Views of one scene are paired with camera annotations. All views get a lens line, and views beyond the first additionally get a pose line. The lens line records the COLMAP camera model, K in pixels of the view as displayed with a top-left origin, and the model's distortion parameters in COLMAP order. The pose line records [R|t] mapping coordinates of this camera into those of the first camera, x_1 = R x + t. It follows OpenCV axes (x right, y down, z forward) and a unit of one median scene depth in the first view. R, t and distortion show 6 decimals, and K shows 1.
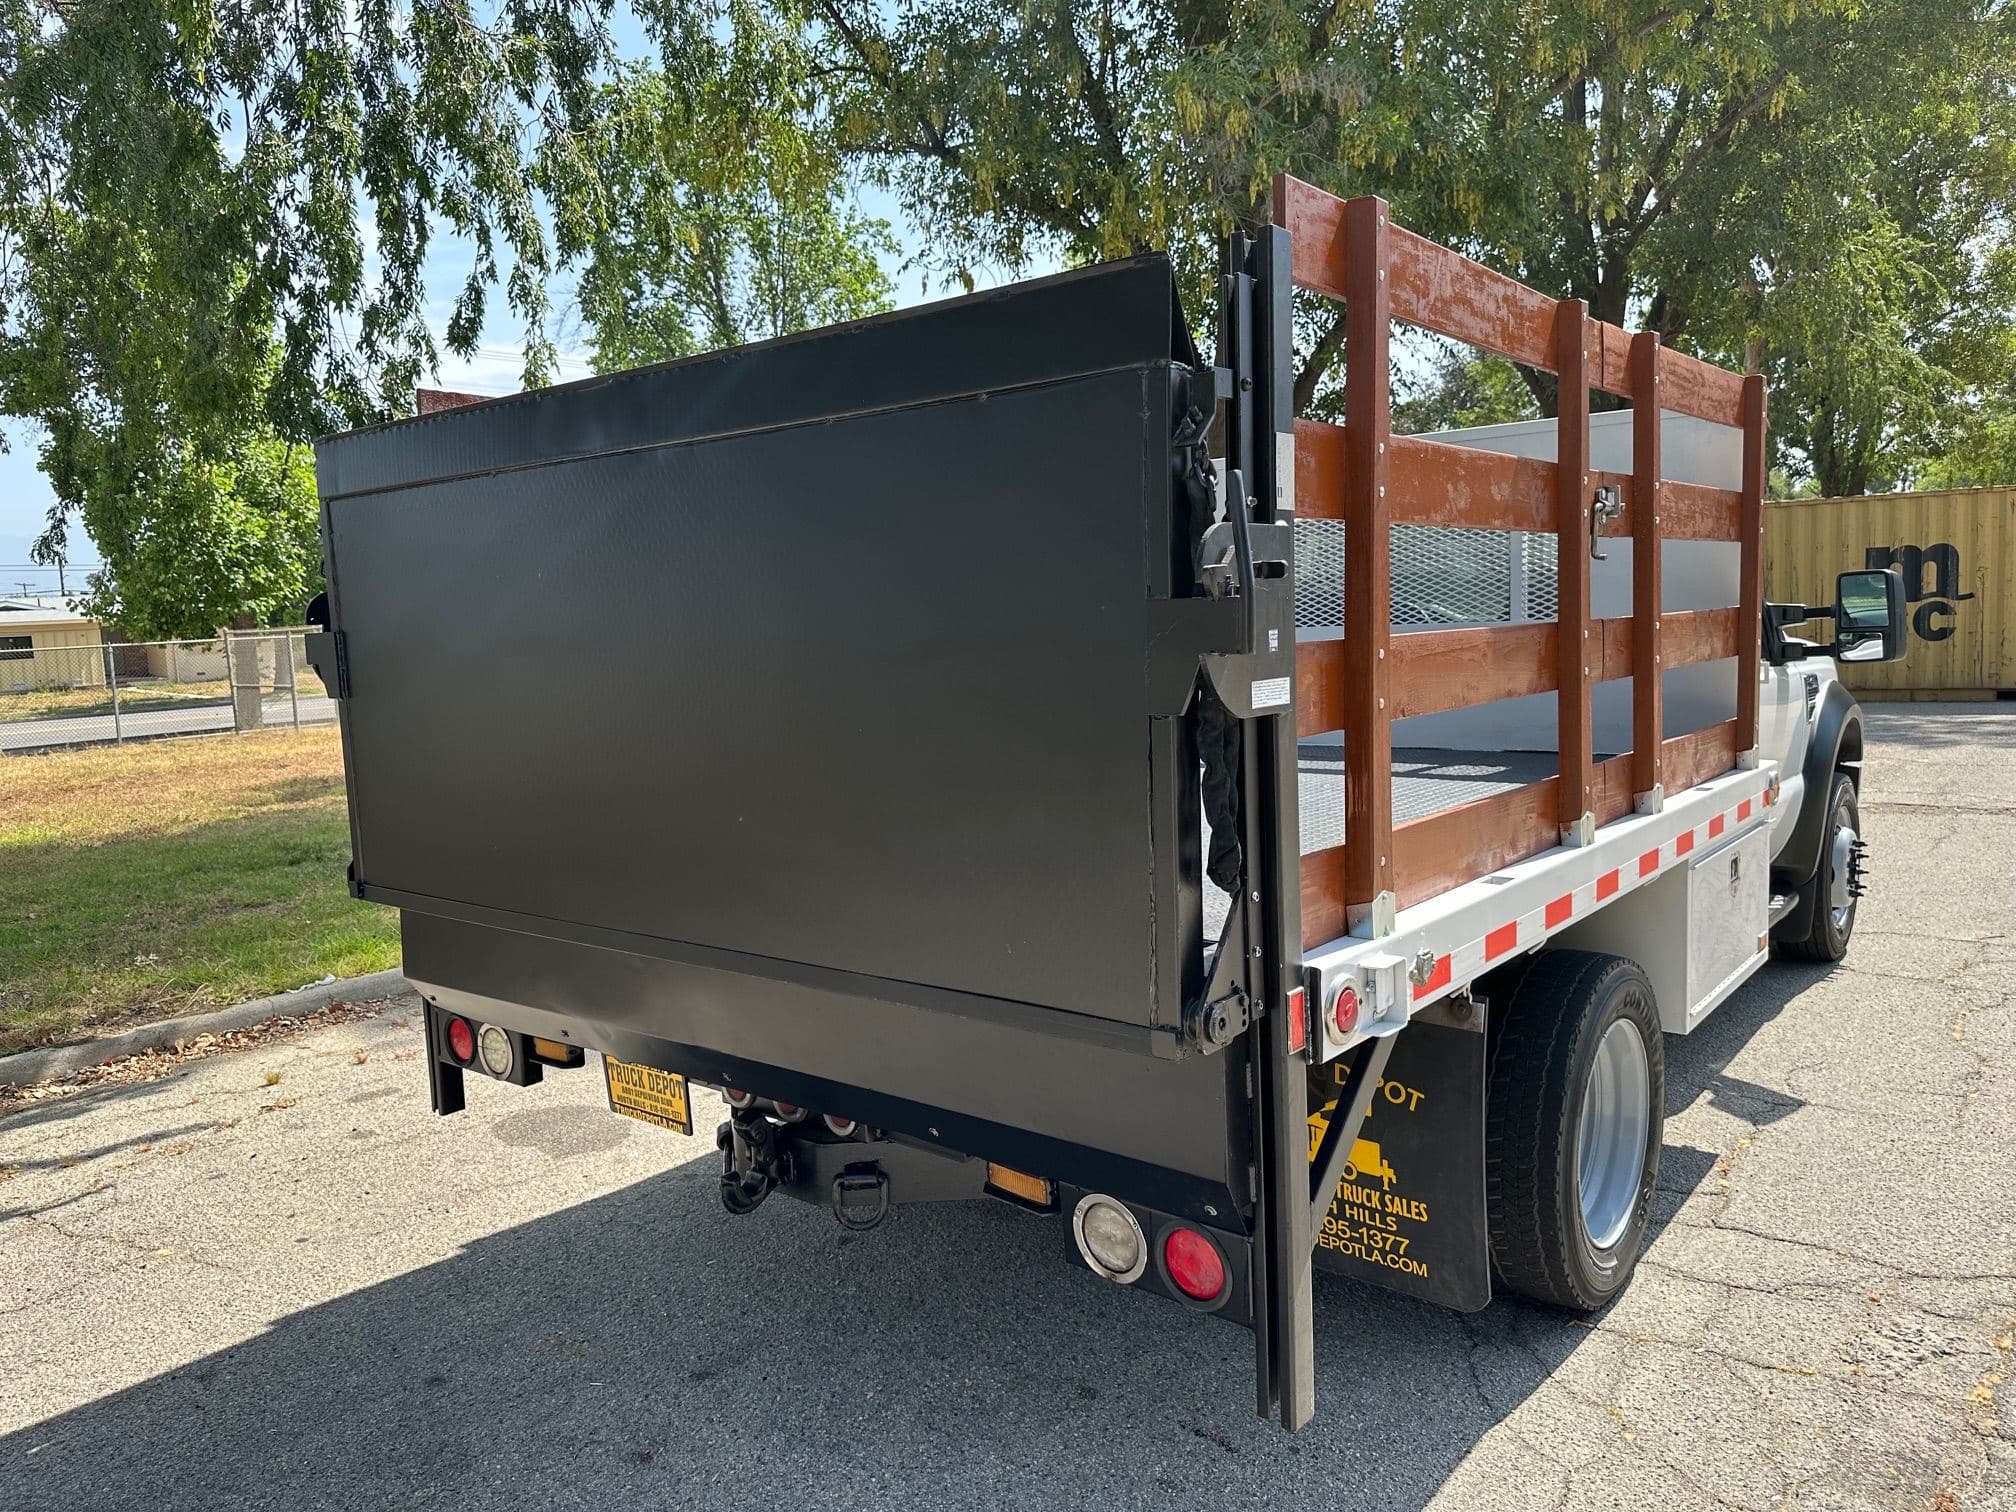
lens RADIAL K [[1425.7, 0, 1000.1], [0, 1425.7, 735.5], [0, 0, 1]] dist [0.044549, -0.059255]
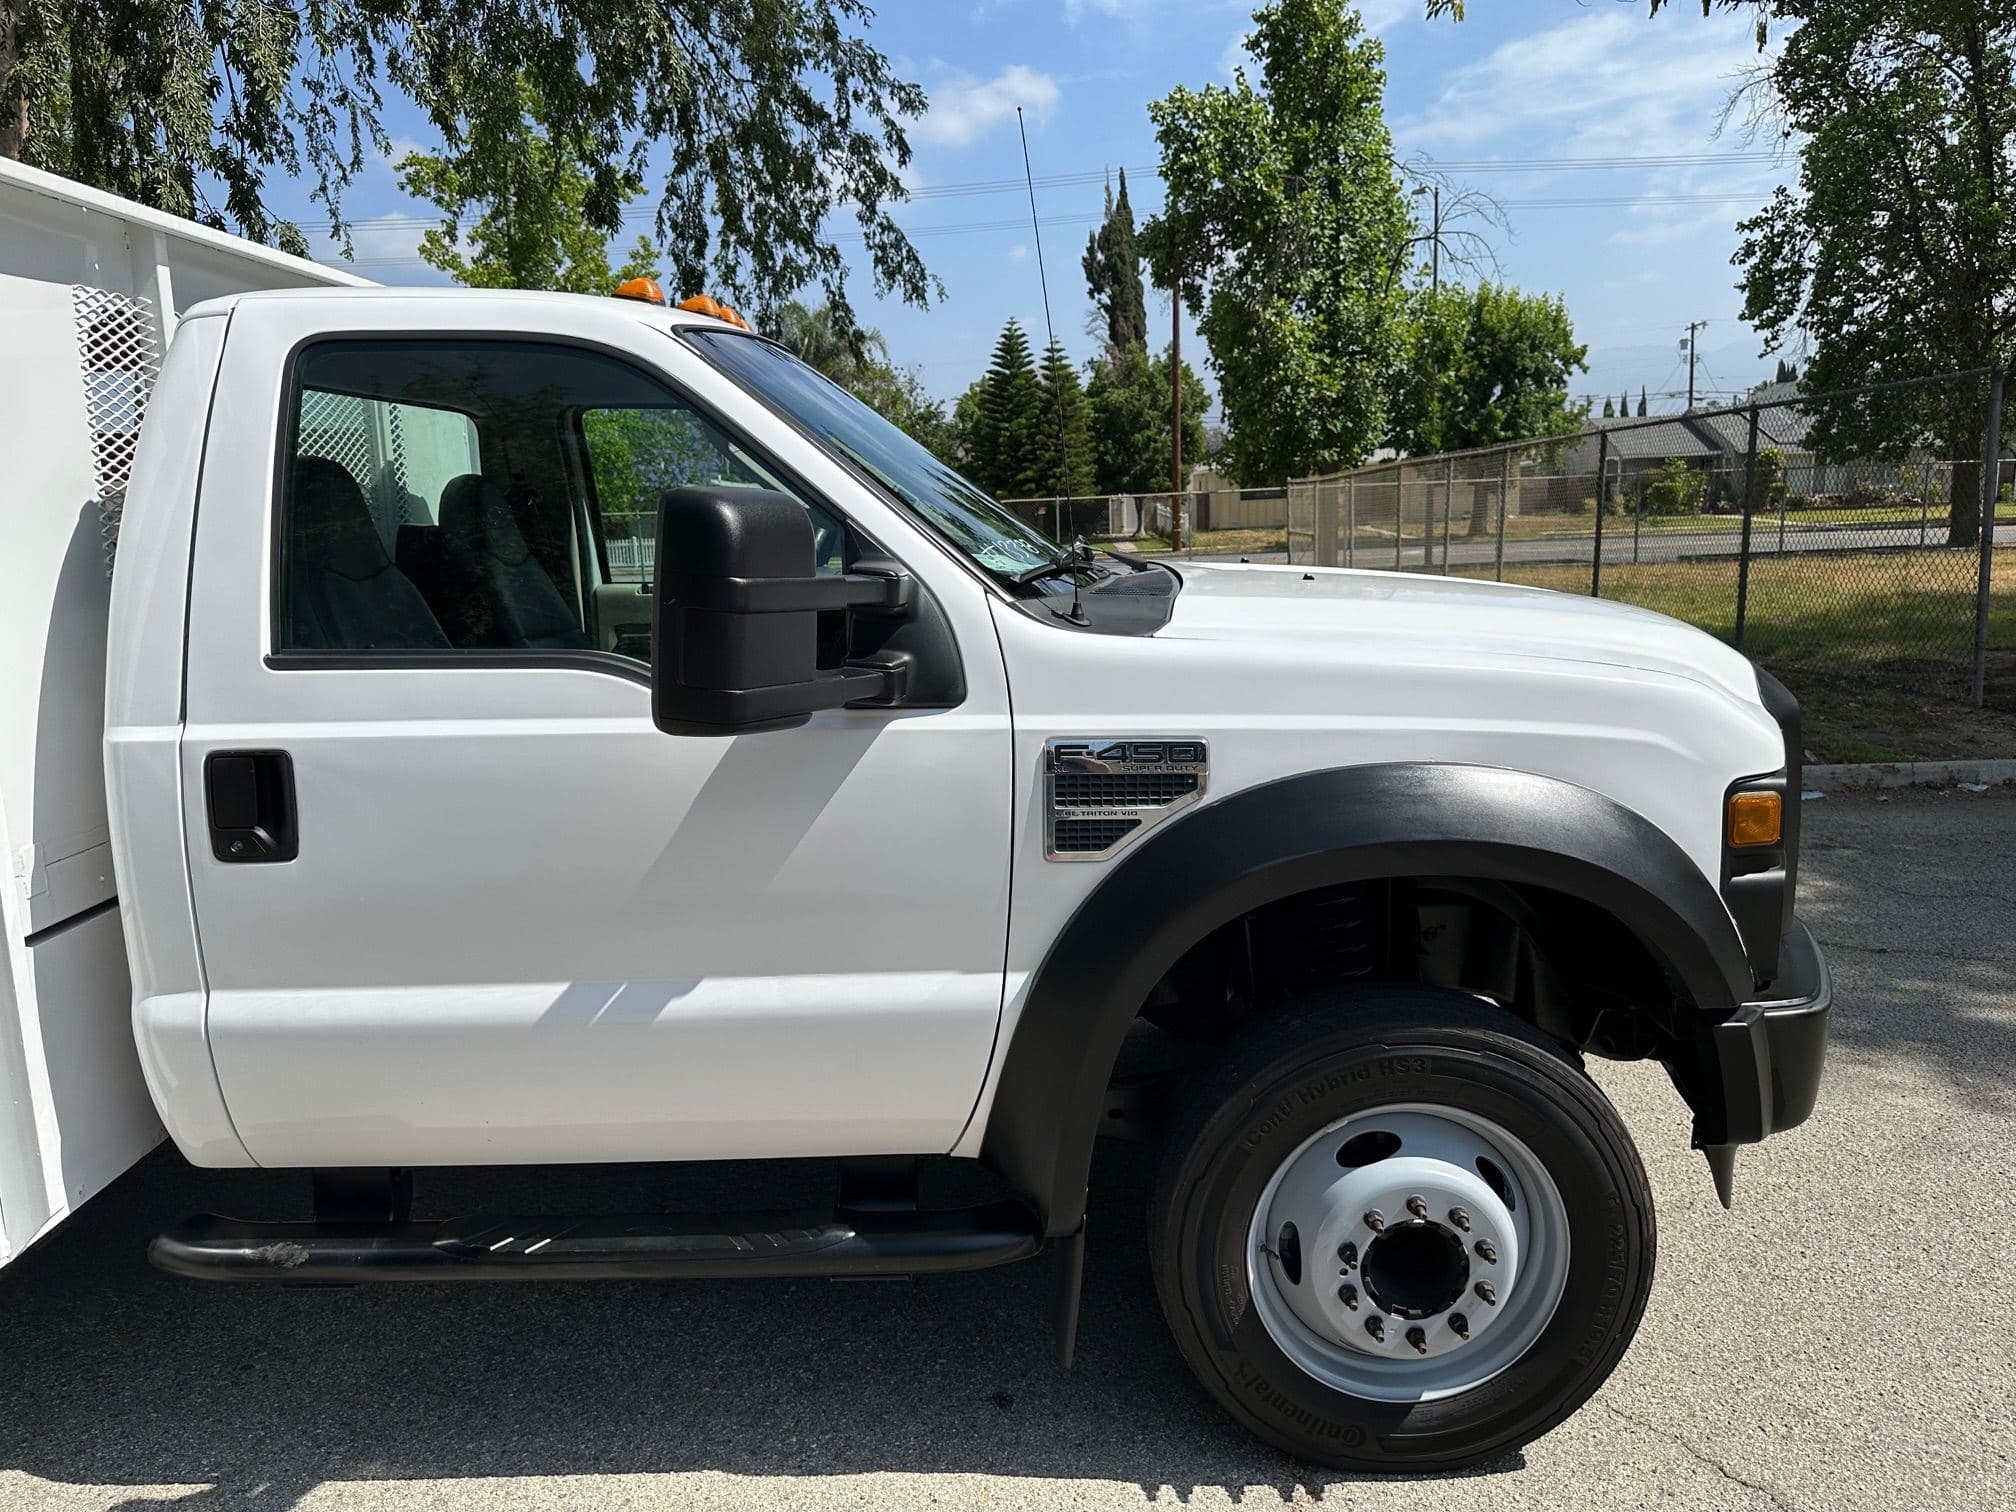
lens RADIAL K [[1428.2, 0, 1003.9], [0, 1428.2, 751.0], [0, 0, 1]] dist [0.020591, -0.029181]
pose [[0.629246, 0.155579, -0.761475, 1.090053], [-0.062782, 0.986733, 0.149723, -0.121672], [0.774666, -0.046405, 0.630666, 0.956397]]
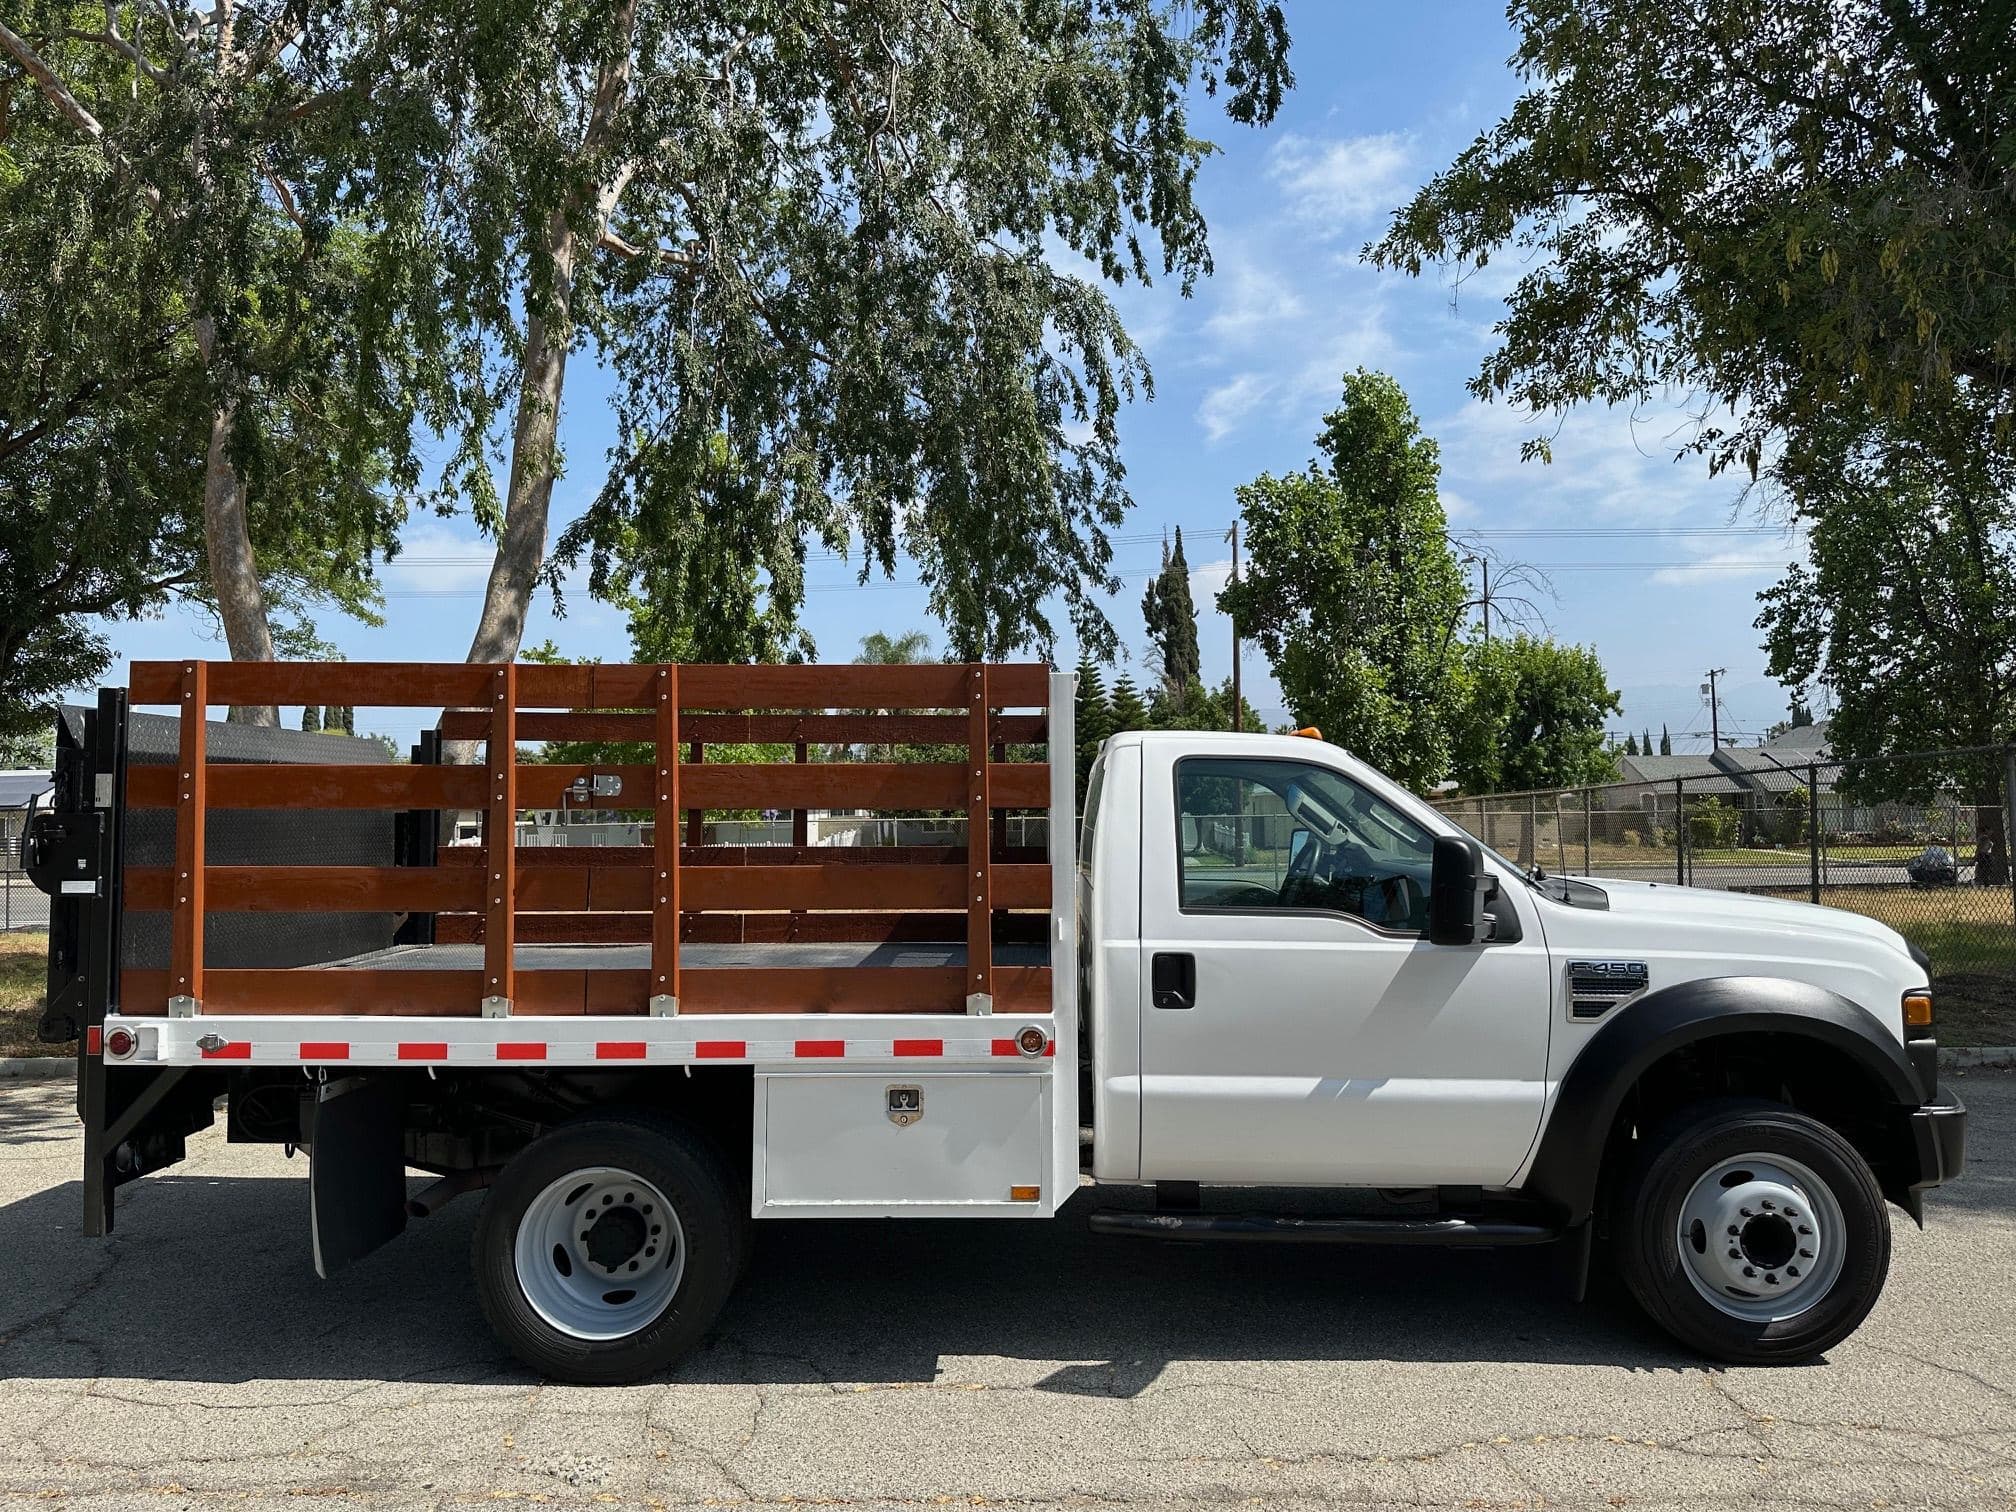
lens RADIAL K [[1425.7, 0, 1001.9], [0, 1425.7, 743.5], [0, 0, 1]] dist [0.044549, -0.059255]
pose [[0.614689, -0.002335, -0.788766, 1.282108], [-0.087341, 0.993644, -0.071008, -0.098623], [0.783919, 0.112540, 0.610579, 0.321800]]
